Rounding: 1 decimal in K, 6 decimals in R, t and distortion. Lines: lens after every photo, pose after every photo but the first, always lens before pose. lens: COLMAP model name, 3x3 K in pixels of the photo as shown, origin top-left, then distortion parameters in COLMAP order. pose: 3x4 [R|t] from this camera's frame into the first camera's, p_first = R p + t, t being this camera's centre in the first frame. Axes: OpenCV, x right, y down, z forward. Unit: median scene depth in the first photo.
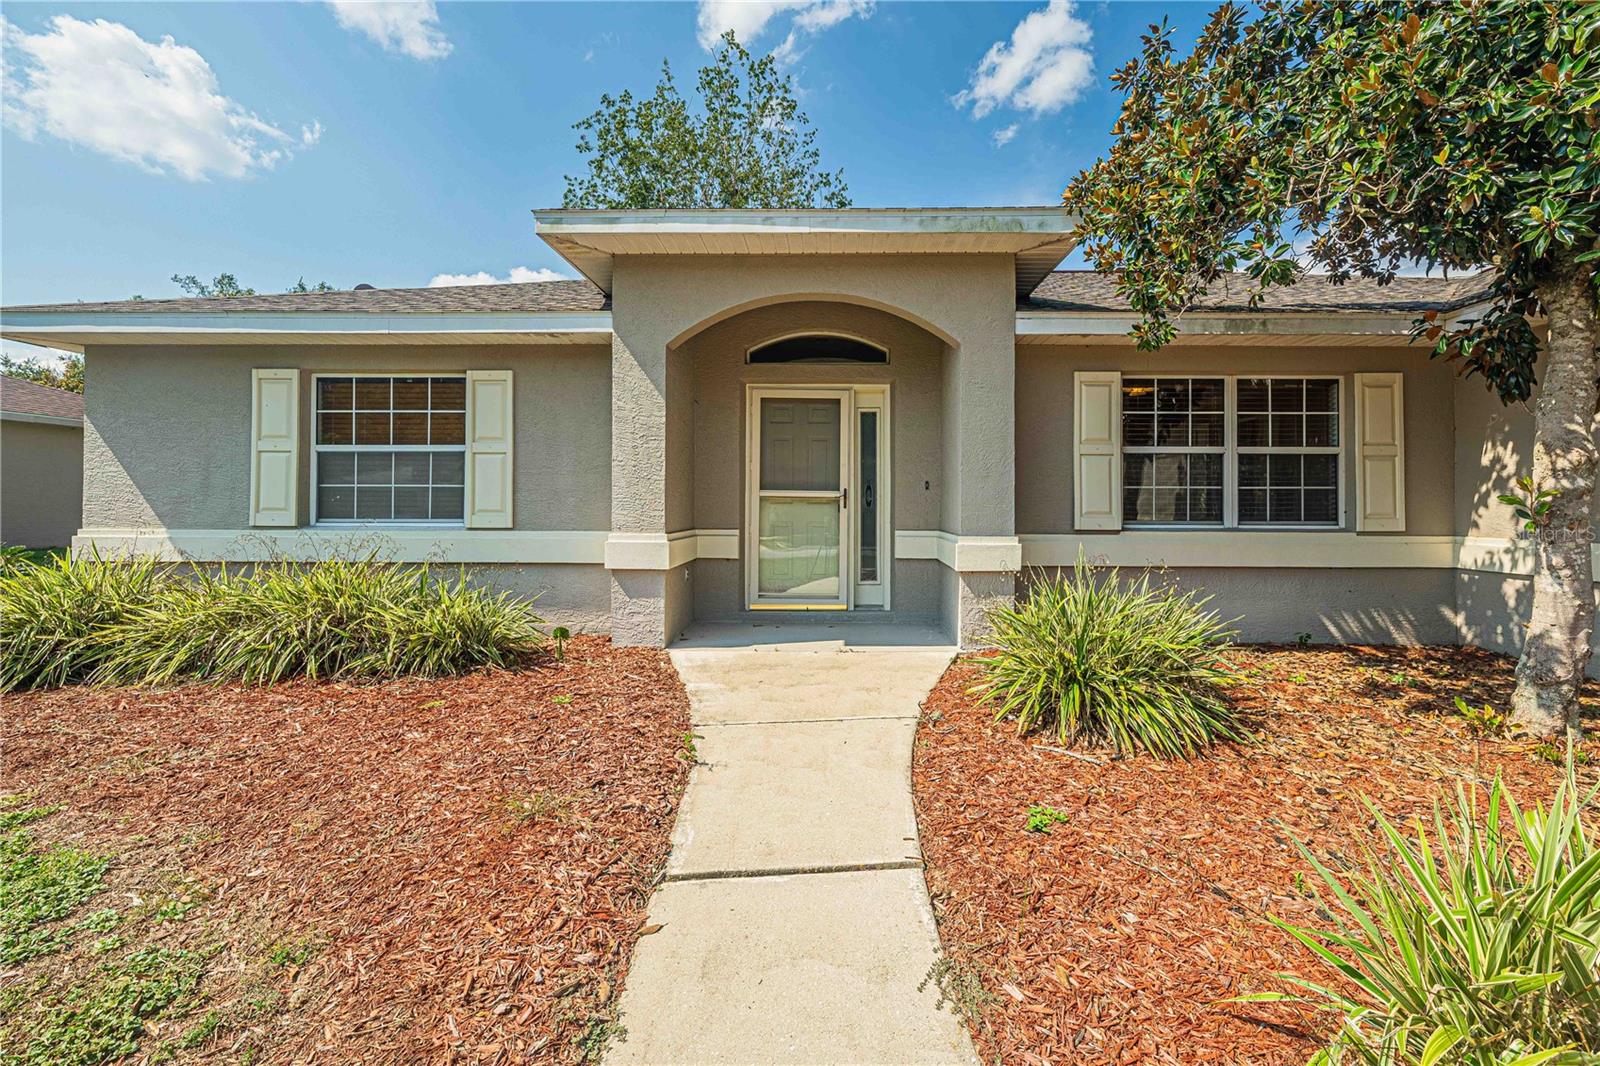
lens RADIAL K [[624.3, 0, 841.2], [0, 624.3, 498.5], [0, 0, 1]] dist [-0.000033, 0.000227]
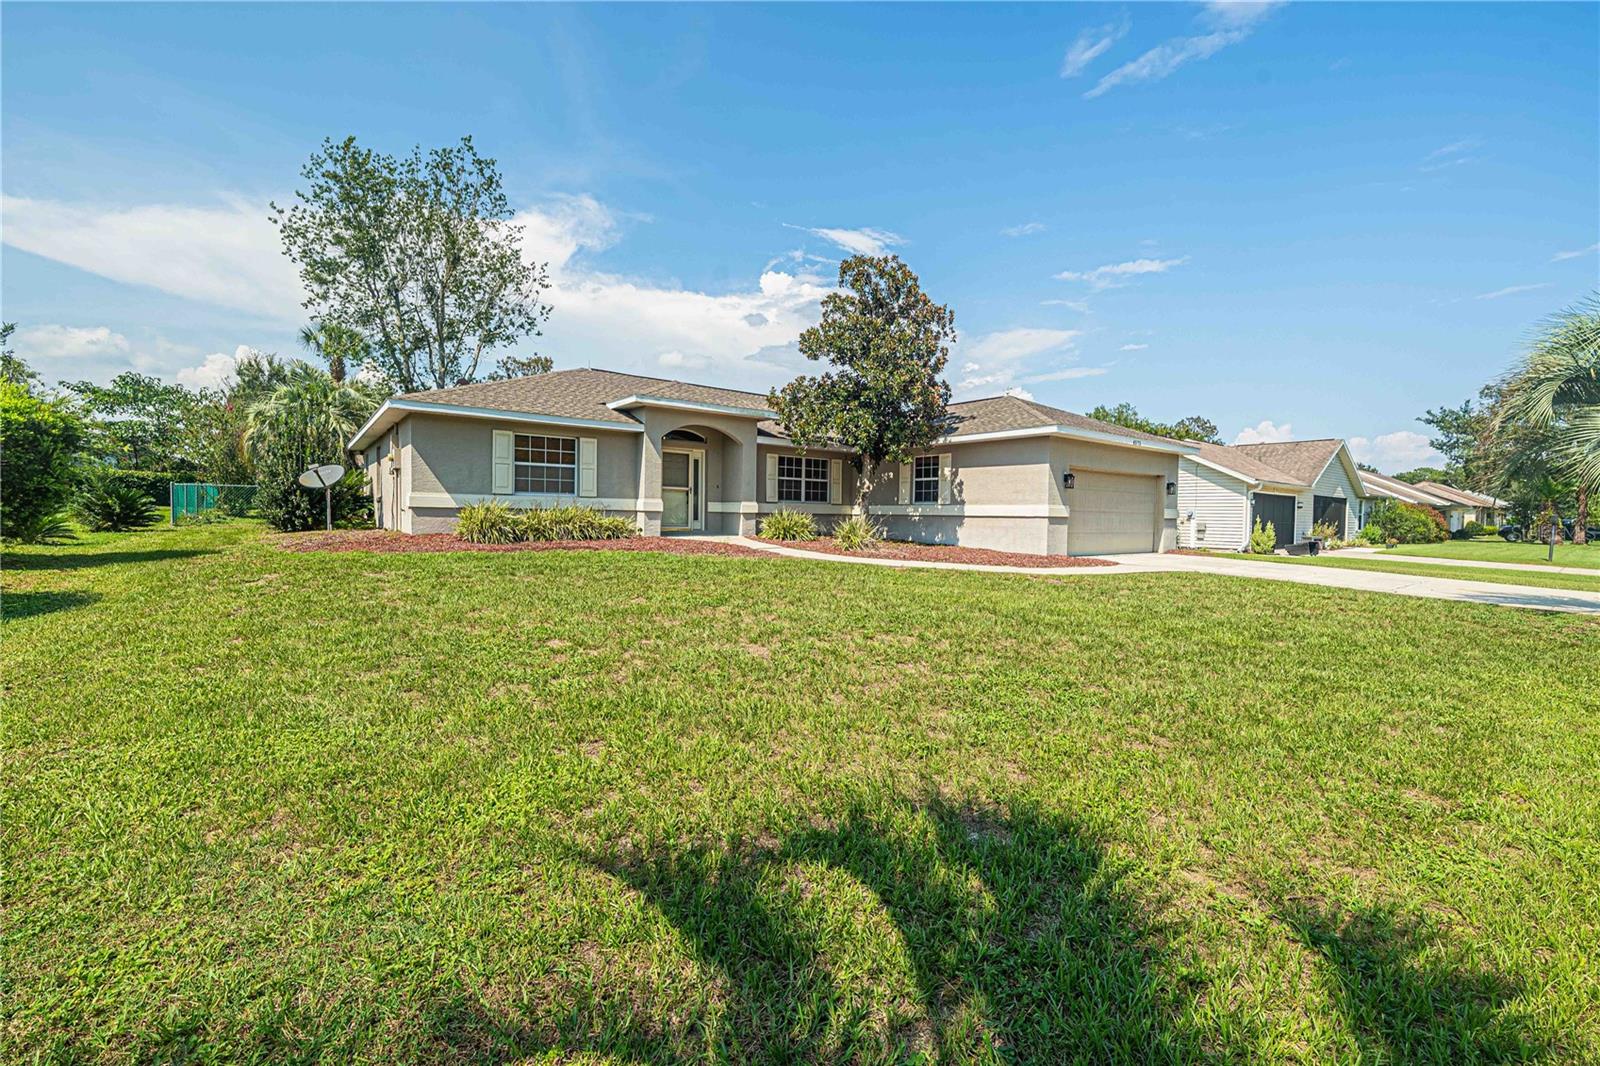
lens RADIAL K [[648.3, 0, 799.0], [0, 648.3, 529.1], [0, 0, 1]] dist [0.000249, 0.000000]
pose [[0.783622, -0.006027, 0.621209, -1.574748], [-0.012566, 0.999595, 0.025549, 0.102137], [-0.621111, -0.027827, 0.783228, -1.736375]]
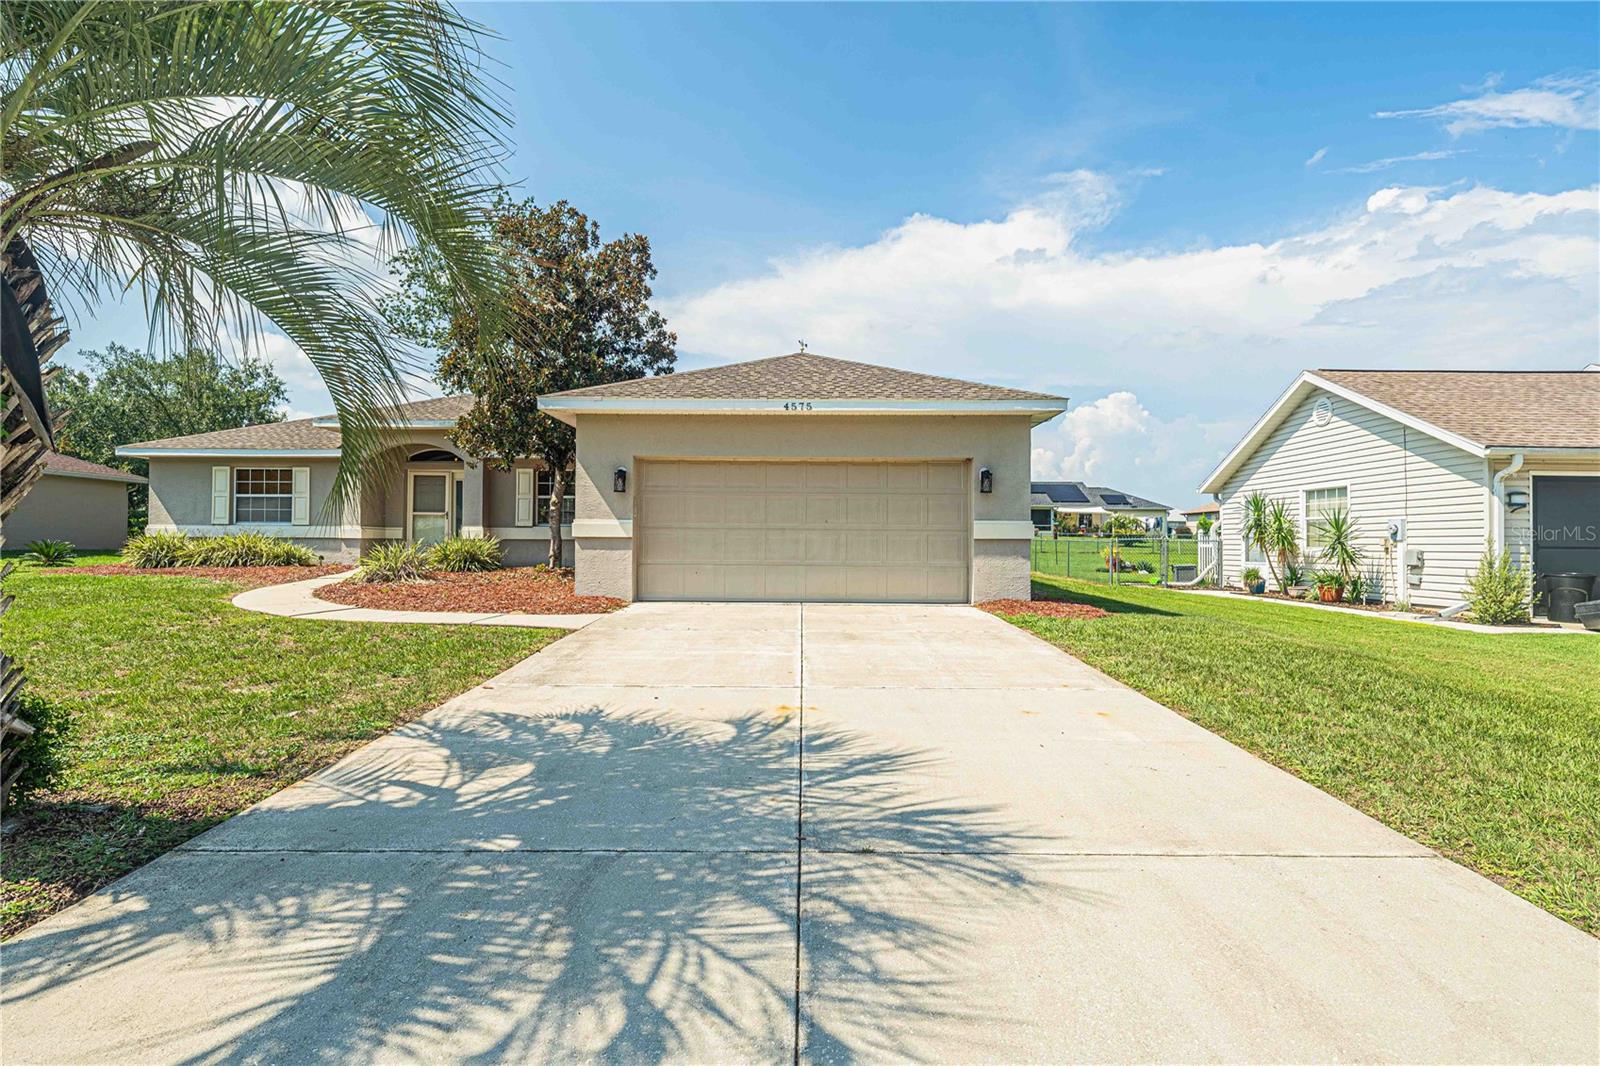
lens RADIAL K [[772.4, 0, 798.9], [0, 772.4, 532.1], [0, 0, 1]] dist [0.018213, 0.000449]
pose [[0.999984, 0.000884, -0.005645, 1.619164], [-0.000958, 0.999913, -0.013128, 0.119968], [0.005633, 0.013133, 0.999898, -2.365722]]
